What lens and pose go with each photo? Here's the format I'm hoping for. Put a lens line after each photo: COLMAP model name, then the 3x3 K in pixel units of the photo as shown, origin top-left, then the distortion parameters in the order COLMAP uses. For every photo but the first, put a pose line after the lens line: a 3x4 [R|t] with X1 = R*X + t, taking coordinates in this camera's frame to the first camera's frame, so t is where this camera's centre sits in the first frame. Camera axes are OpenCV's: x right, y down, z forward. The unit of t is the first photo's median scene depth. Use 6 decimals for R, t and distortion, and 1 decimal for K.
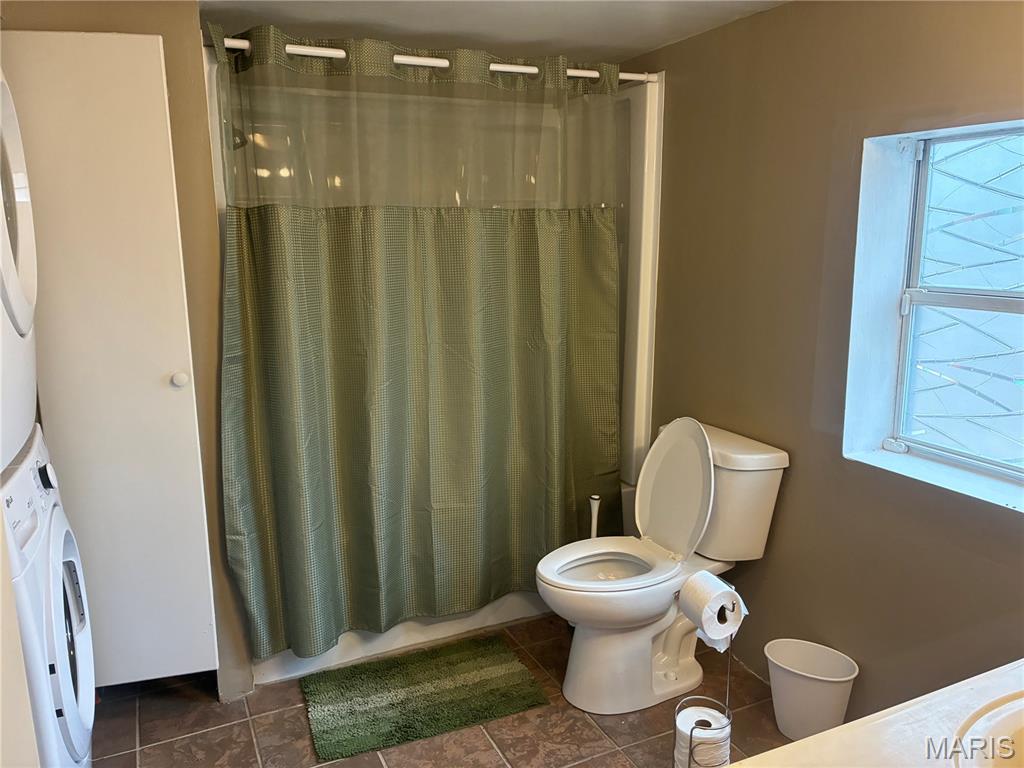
lens RADIAL K [[781.0, 0, 515.4], [0, 781.0, 385.1], [0, 0, 1]] dist [0.044629, 0.002641]
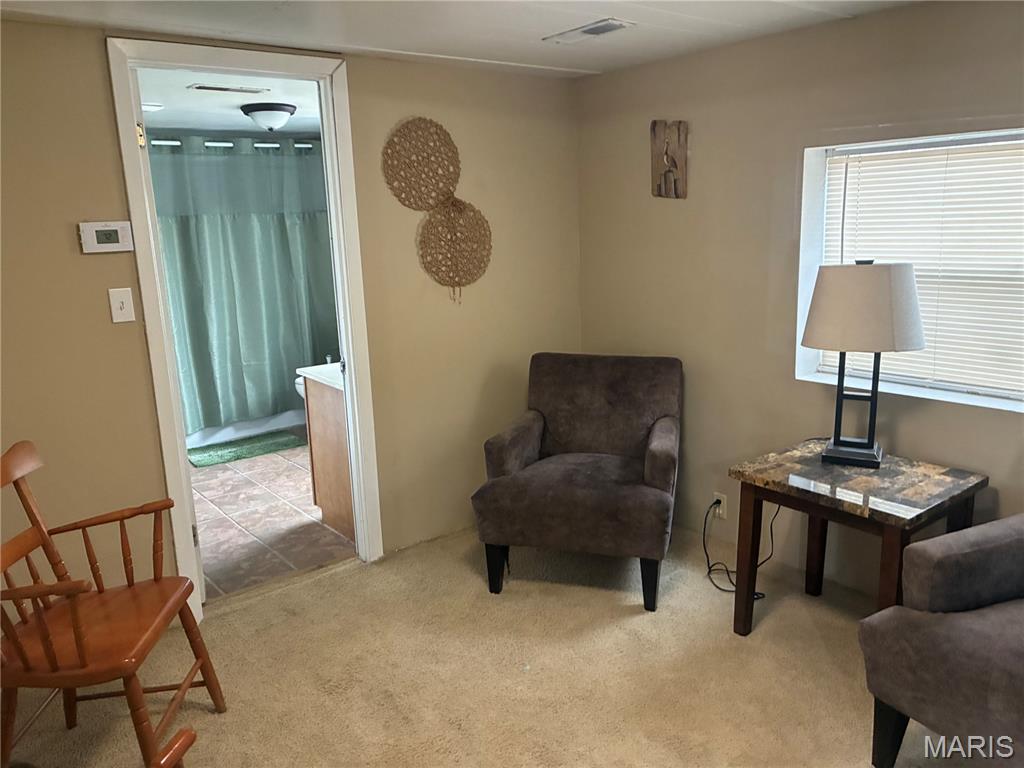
lens RADIAL K [[781.0, 0, 512.0], [0, 781.0, 380.6], [0, 0, 1]] dist [0.044629, 0.002641]
pose [[0.973178, -0.076853, 0.216836, 0.121873], [0.075507, 0.997040, 0.014498, 0.217919], [-0.217309, 0.002264, 0.976100, -1.087334]]
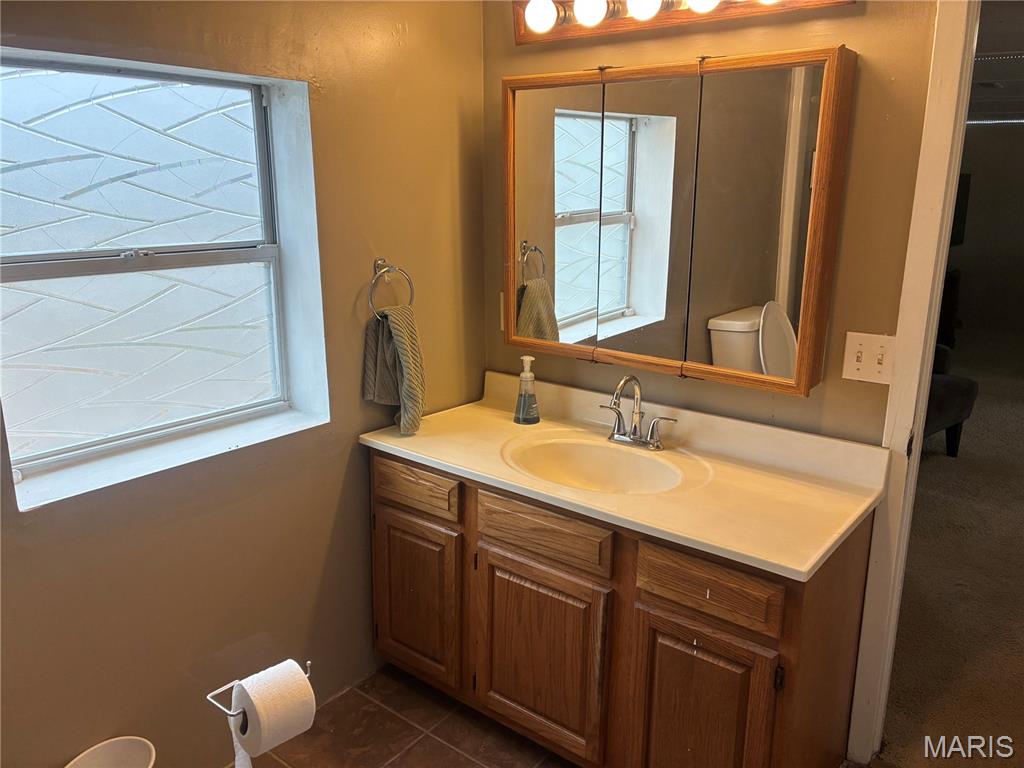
lens RADIAL K [[781.0, 0, 511.2], [0, 781.0, 381.7], [0, 0, 1]] dist [0.044629, 0.002641]
pose [[-0.446458, -0.209719, 0.869881, -0.523205], [0.178932, 0.931587, 0.316430, -0.233035], [-0.876732, 0.296923, -0.378389, 1.257314]]
